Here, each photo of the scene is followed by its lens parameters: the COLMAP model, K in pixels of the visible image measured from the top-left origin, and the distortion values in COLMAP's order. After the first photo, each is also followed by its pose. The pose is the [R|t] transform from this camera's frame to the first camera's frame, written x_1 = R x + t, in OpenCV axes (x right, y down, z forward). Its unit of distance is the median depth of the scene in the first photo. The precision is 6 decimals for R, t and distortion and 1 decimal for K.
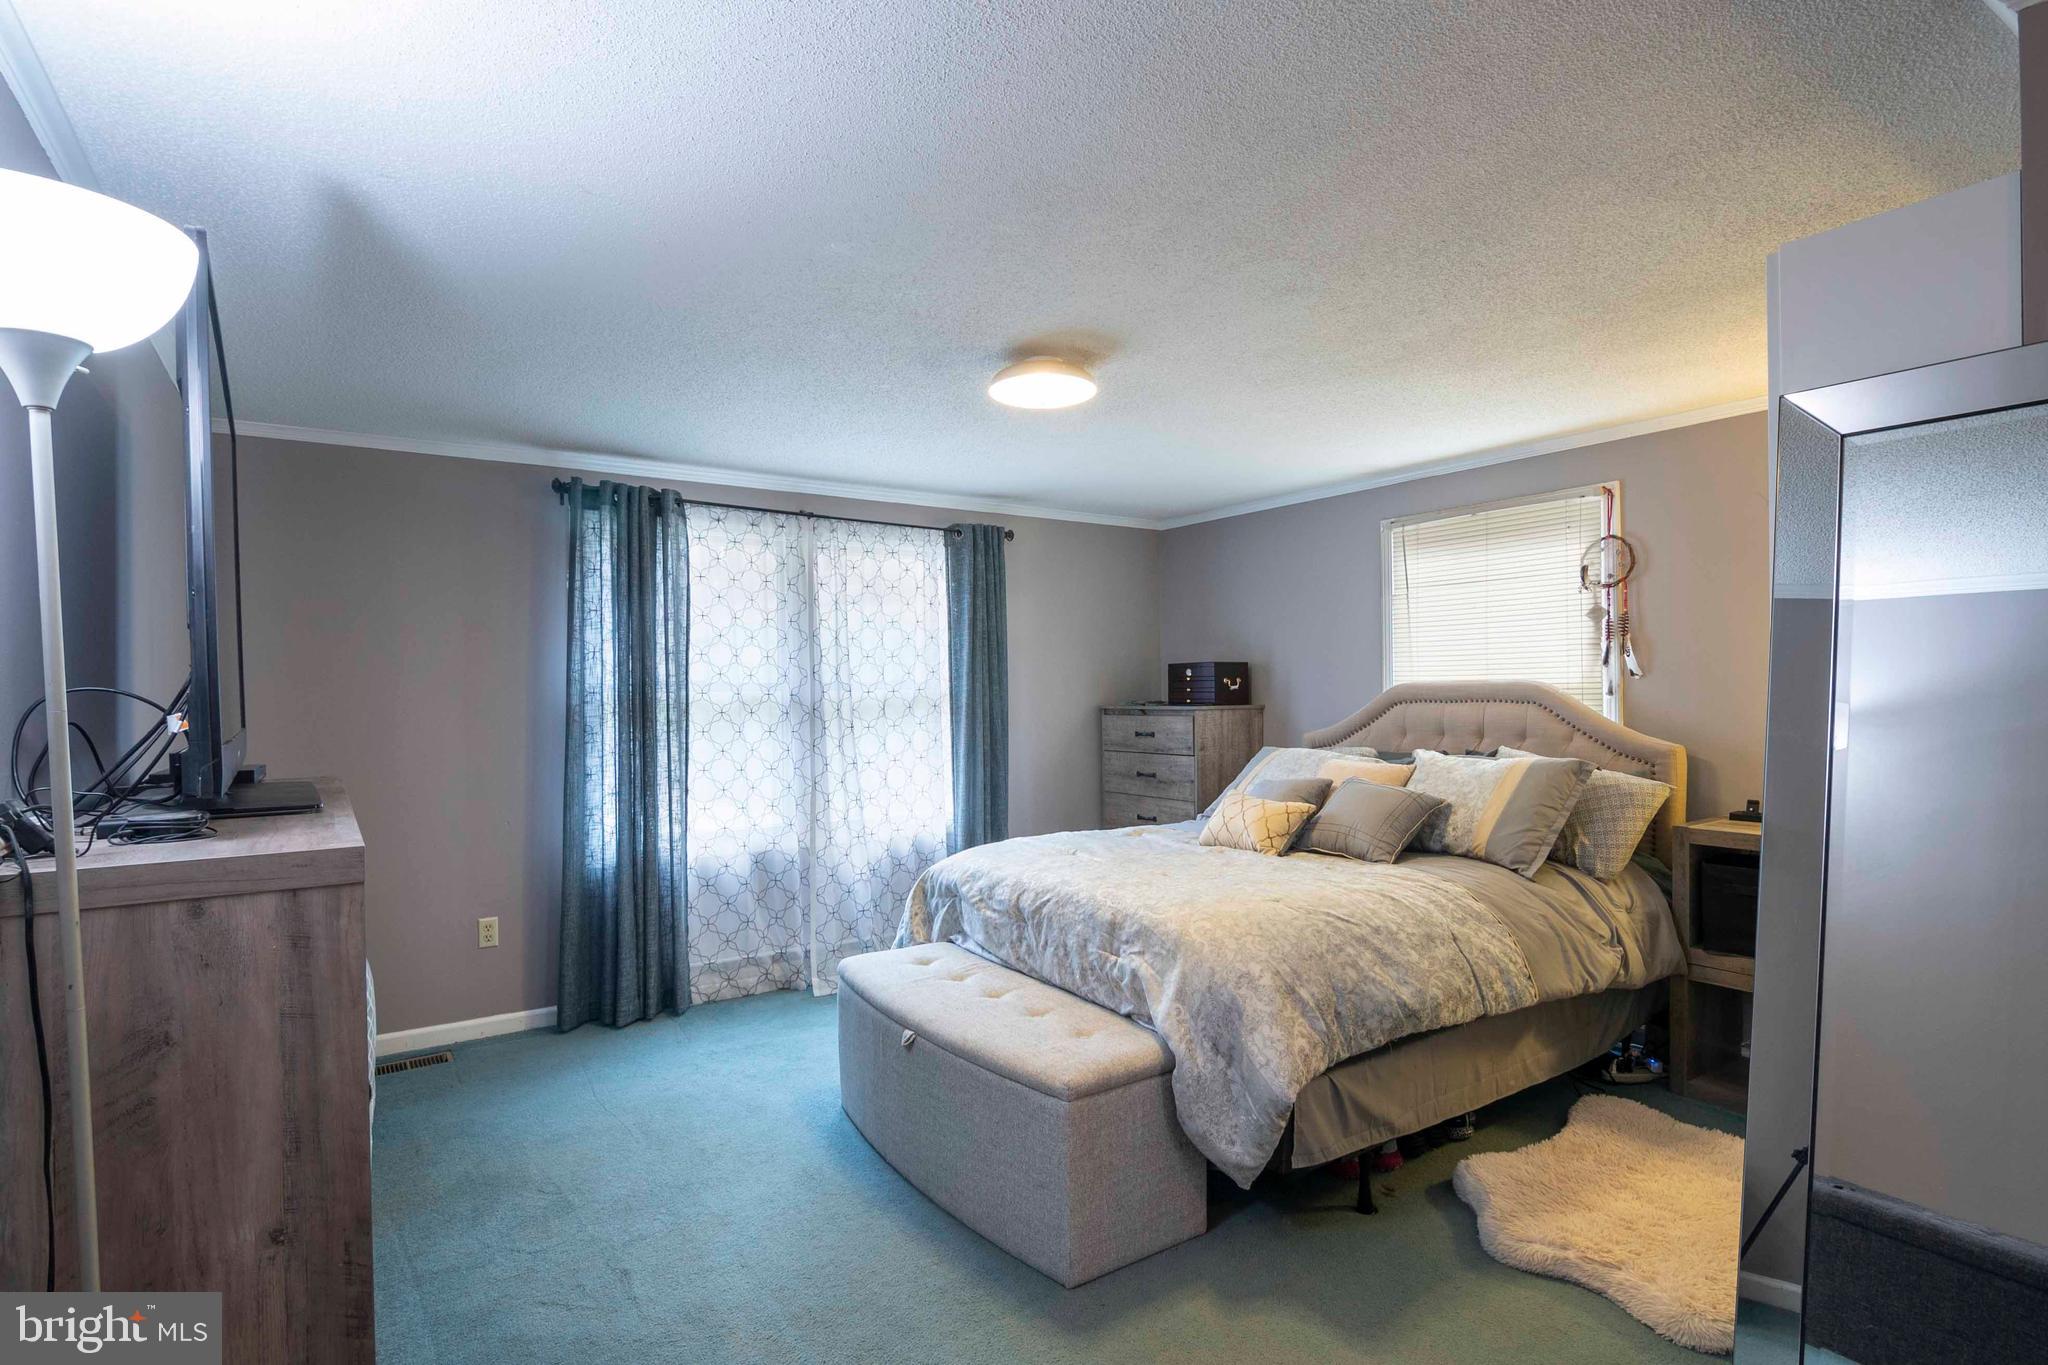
lens RADIAL K [[1010.2, 0, 1007.9], [0, 1010.2, 688.7], [0, 0, 1]] dist [-0.017375, 0.001925]
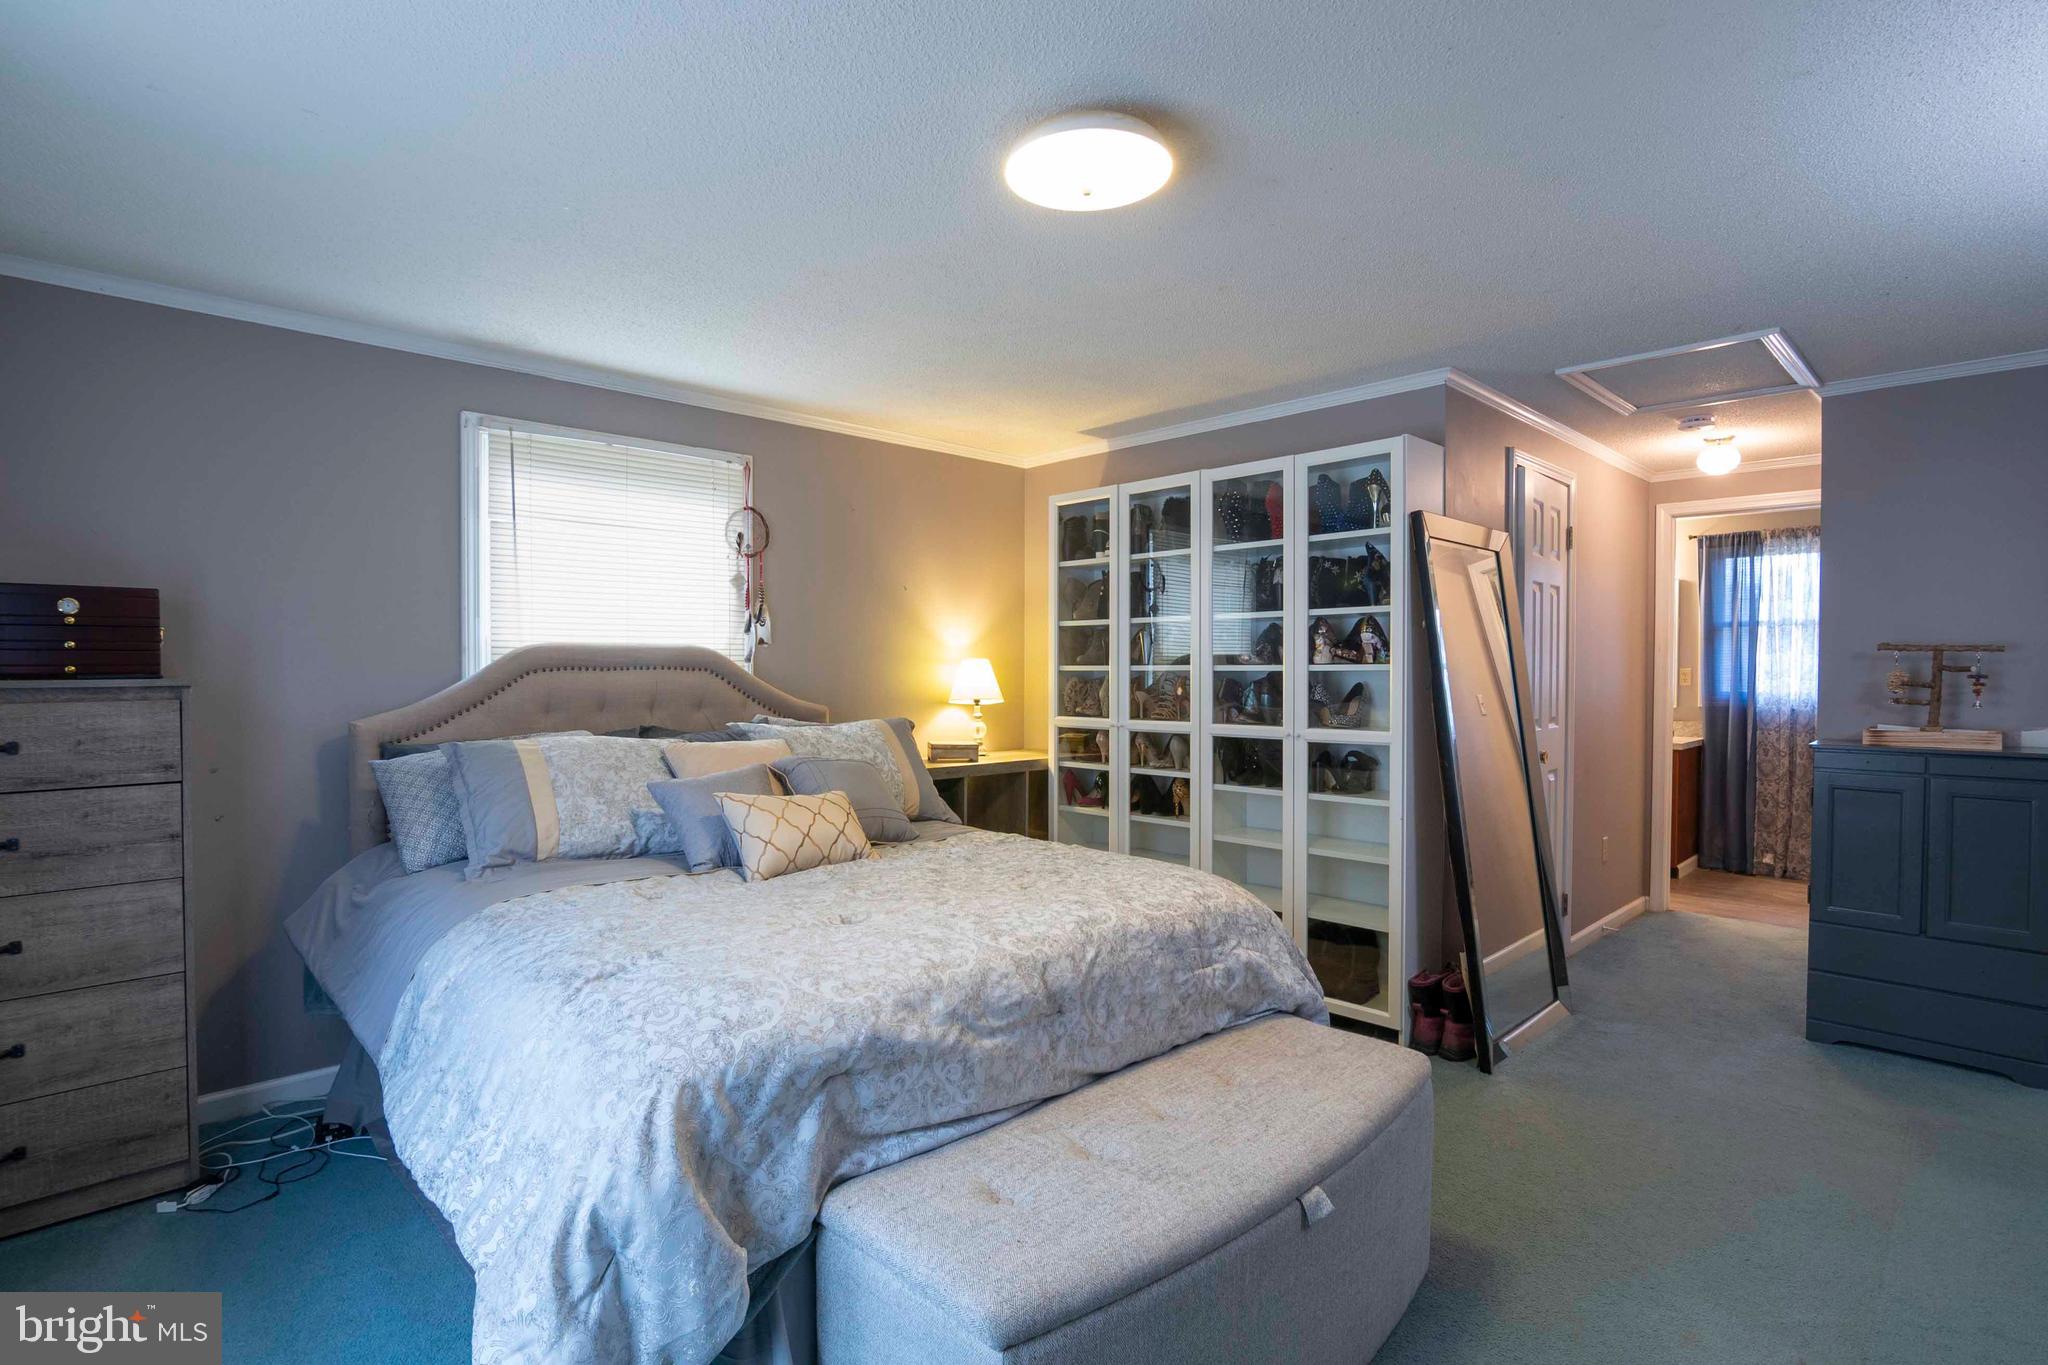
lens RADIAL K [[1010.2, 0, 1007.9], [0, 1010.2, 688.7], [0, 0, 1]] dist [-0.017375, 0.001925]
pose [[-0.178090, -0.011054, 0.983952, -0.470008], [-0.000085, 0.999937, 0.011218, 0.022371], [-0.984014, 0.001914, -0.178079, 0.924884]]
